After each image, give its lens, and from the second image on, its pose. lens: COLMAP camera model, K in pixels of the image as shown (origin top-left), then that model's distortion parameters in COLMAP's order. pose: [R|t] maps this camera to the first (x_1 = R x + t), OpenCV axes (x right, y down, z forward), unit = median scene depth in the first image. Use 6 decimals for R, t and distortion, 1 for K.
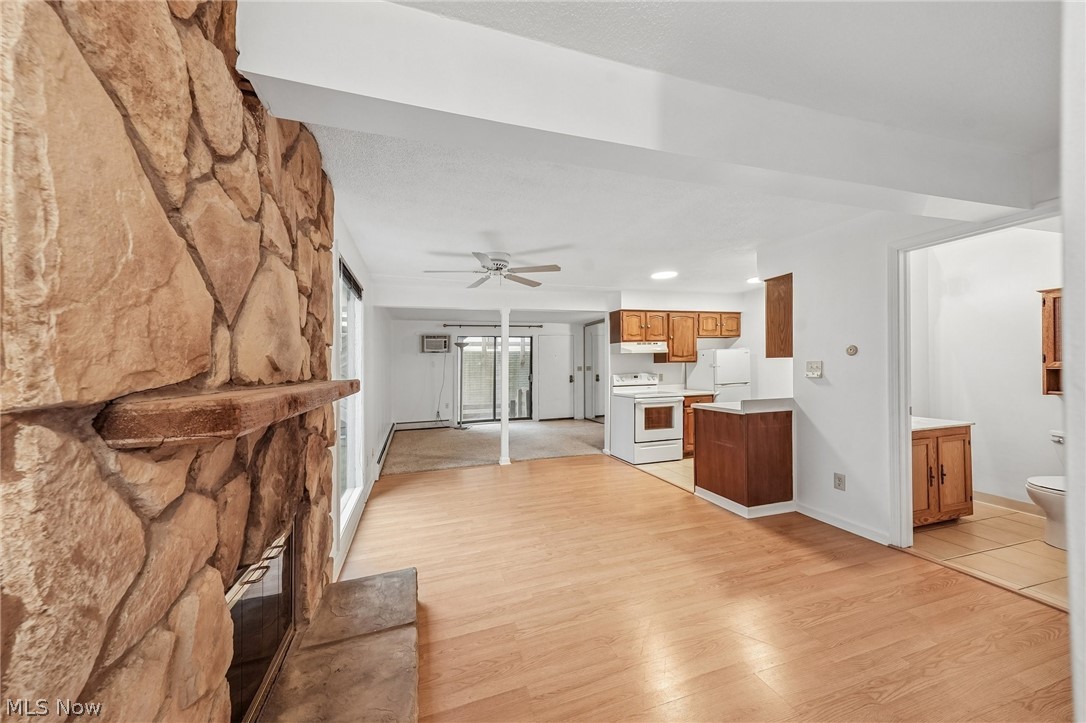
lens RADIAL K [[367.0, 0, 536.2], [0, 367.0, 370.6], [0, 0, 1]] dist [-0.002912, 0.000607]
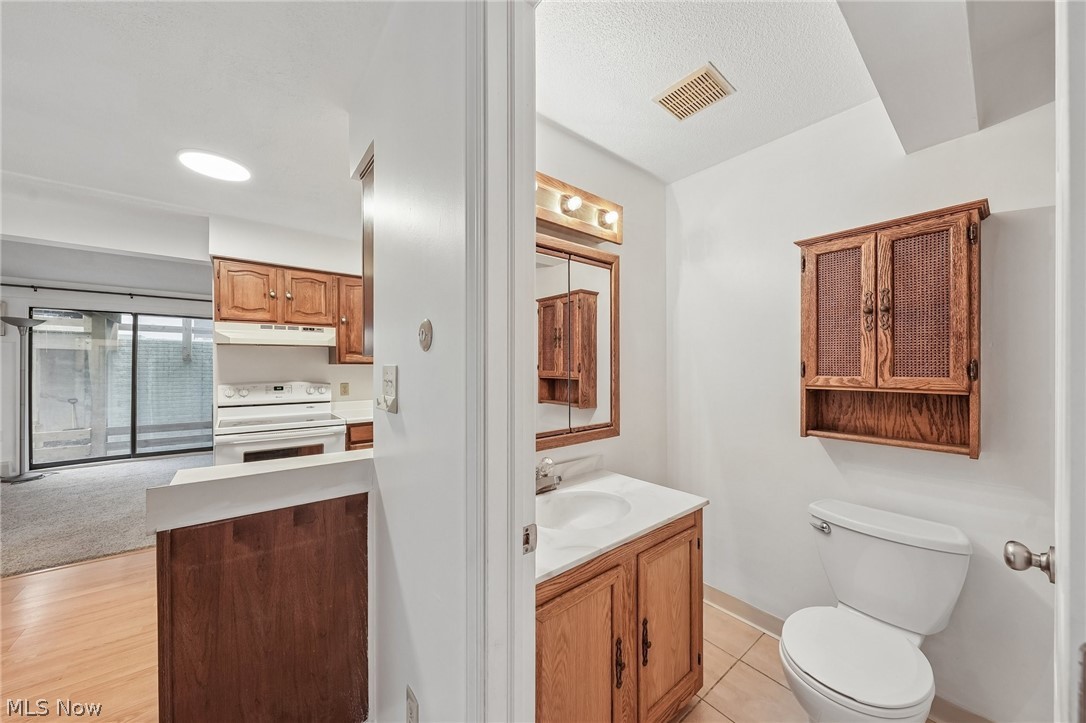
lens RADIAL K [[367.0, 0, 547.4], [0, 367.0, 367.3], [0, 0, 1]] dist [-0.002912, 0.000607]
pose [[0.917283, 0.018101, 0.397824, 0.661466], [-0.013344, 0.999803, -0.014721, -0.018499], [-0.398012, 0.008195, 0.917344, 0.521717]]
